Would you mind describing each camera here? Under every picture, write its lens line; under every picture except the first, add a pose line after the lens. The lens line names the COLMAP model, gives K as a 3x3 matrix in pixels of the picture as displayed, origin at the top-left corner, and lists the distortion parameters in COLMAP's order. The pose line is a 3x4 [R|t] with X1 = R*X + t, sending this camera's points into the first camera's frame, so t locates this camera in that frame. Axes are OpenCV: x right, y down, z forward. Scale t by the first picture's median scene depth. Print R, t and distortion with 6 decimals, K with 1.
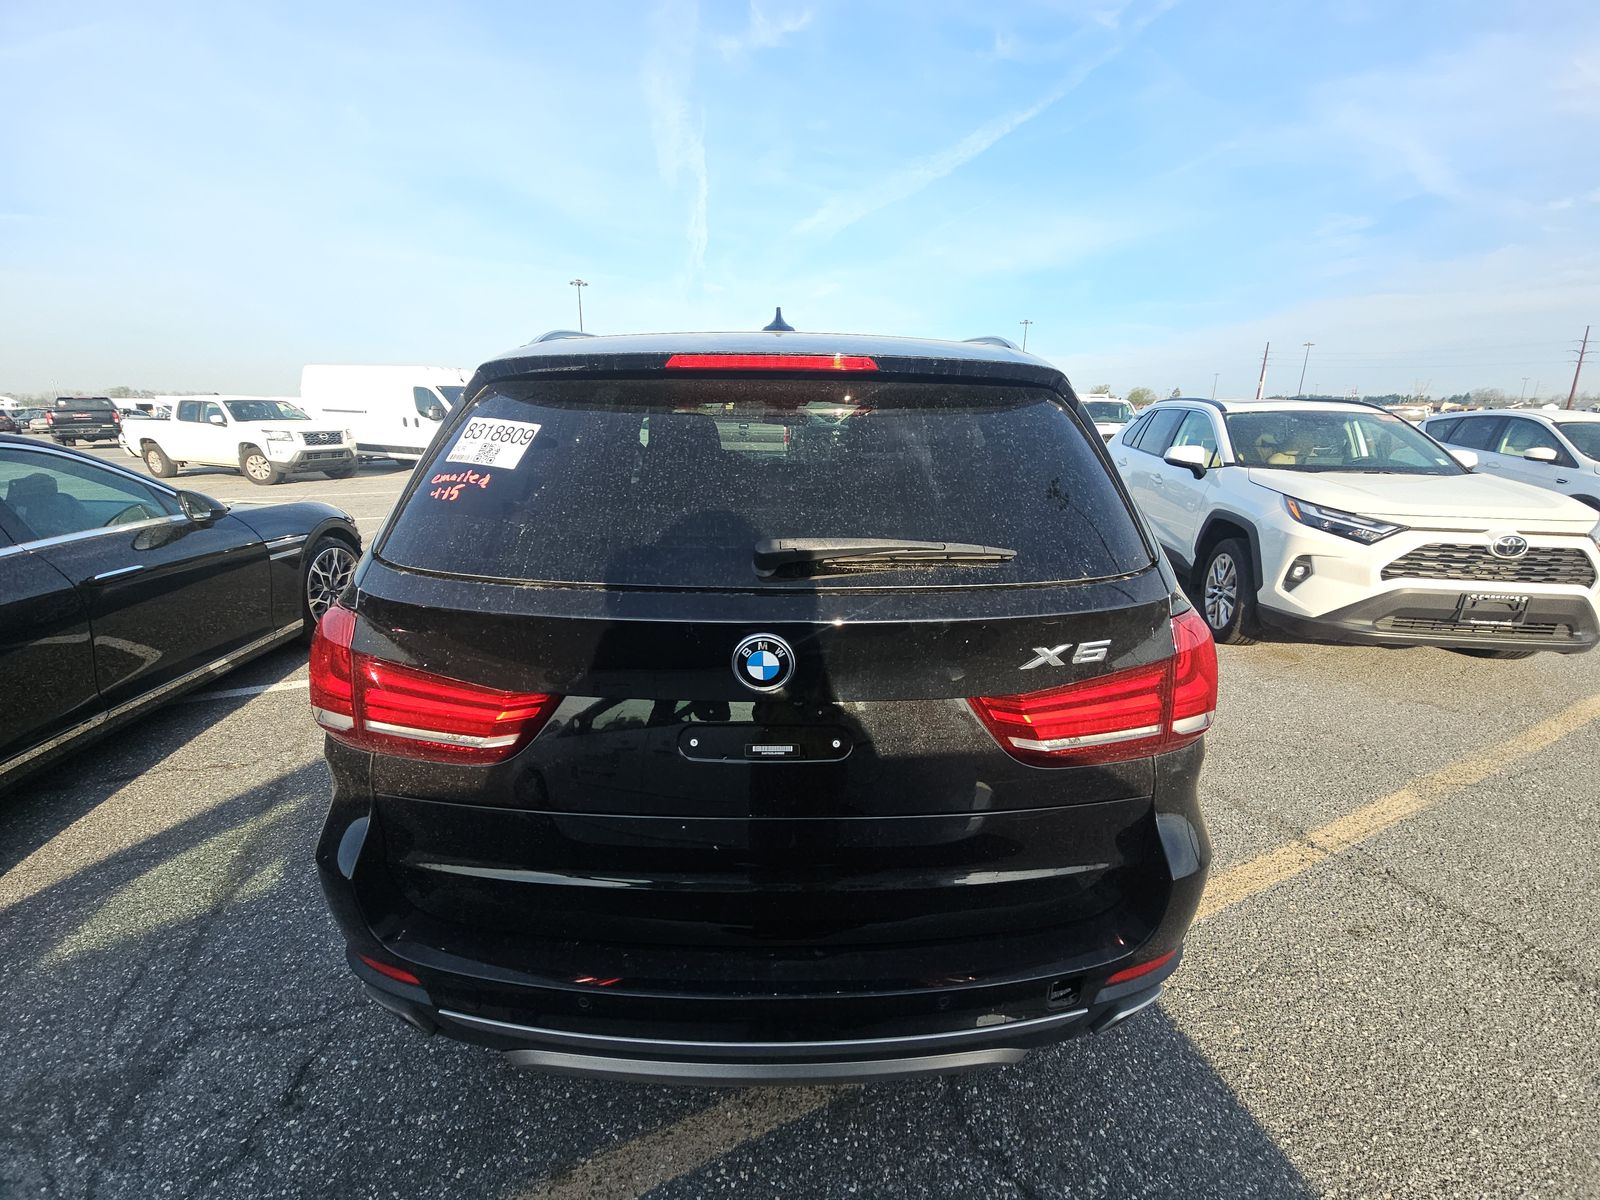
lens RADIAL K [[645.4, 0, 802.7], [0, 645.4, 605.5], [0, 0, 1]] dist [0.012013, -0.010045]
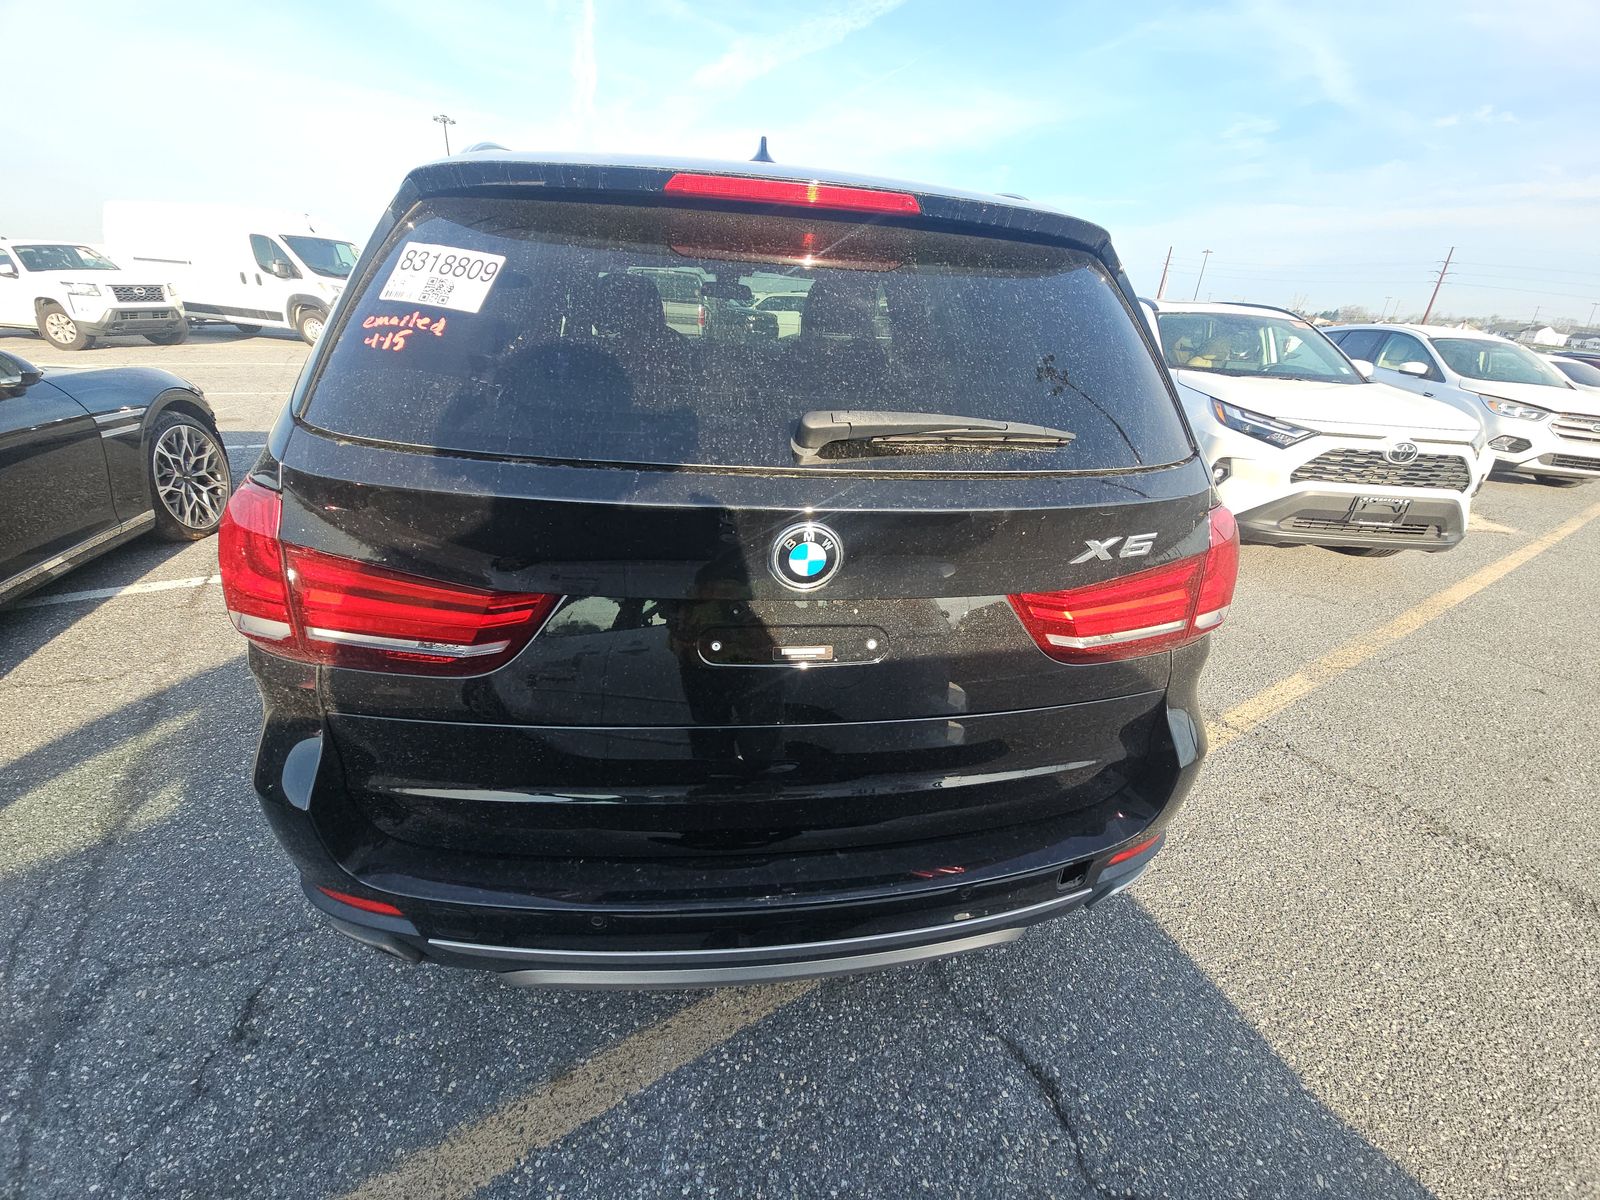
lens RADIAL K [[645.4, 0, 802.7], [0, 645.4, 605.5], [0, 0, 1]] dist [0.012013, -0.010045]
pose [[0.990450, -0.010358, 0.137484, -0.125328], [-0.011062, 0.987989, 0.154128, 0.012793], [-0.137429, -0.154177, 0.978439, 0.086943]]
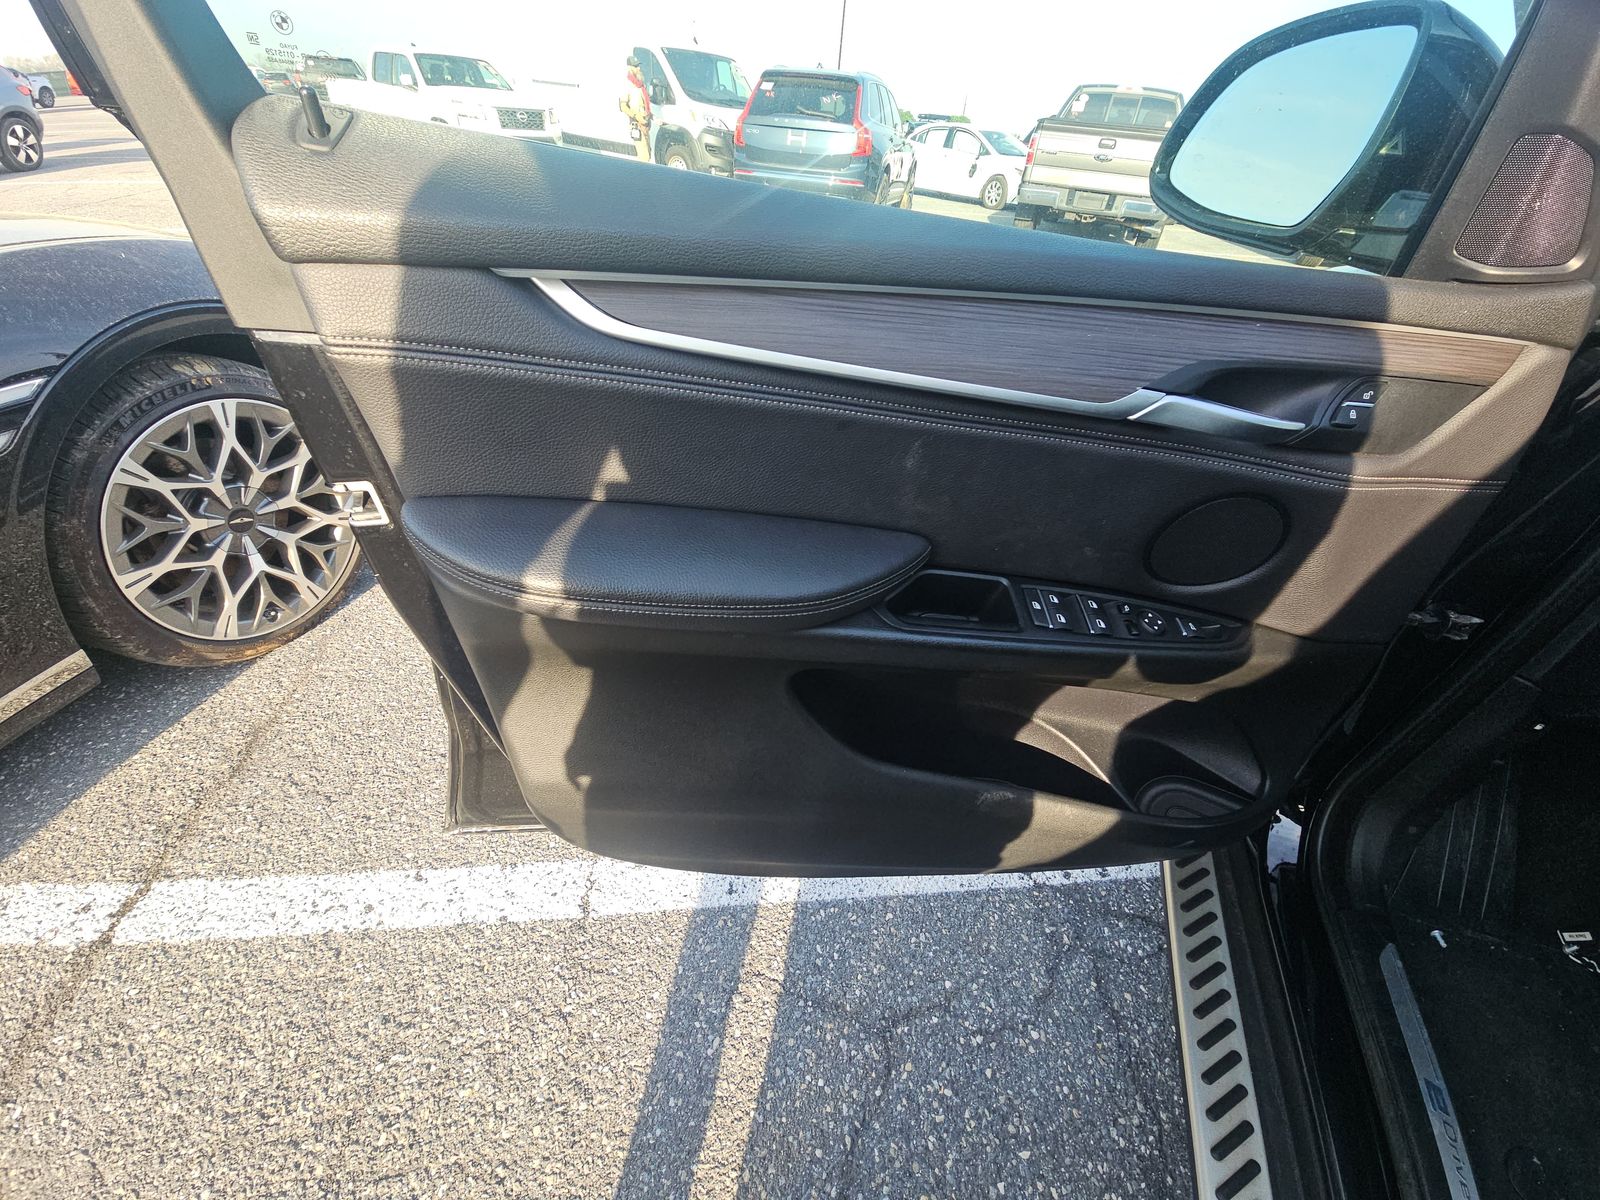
lens RADIAL K [[645.4, 0, 802.7], [0, 645.4, 605.5], [0, 0, 1]] dist [0.012013, -0.010045]
pose [[0.939115, 0.252027, -0.233548, -1.052732], [-0.160617, 0.922865, 0.350031, -0.488095], [0.303751, -0.291208, 0.907157, 2.371918]]
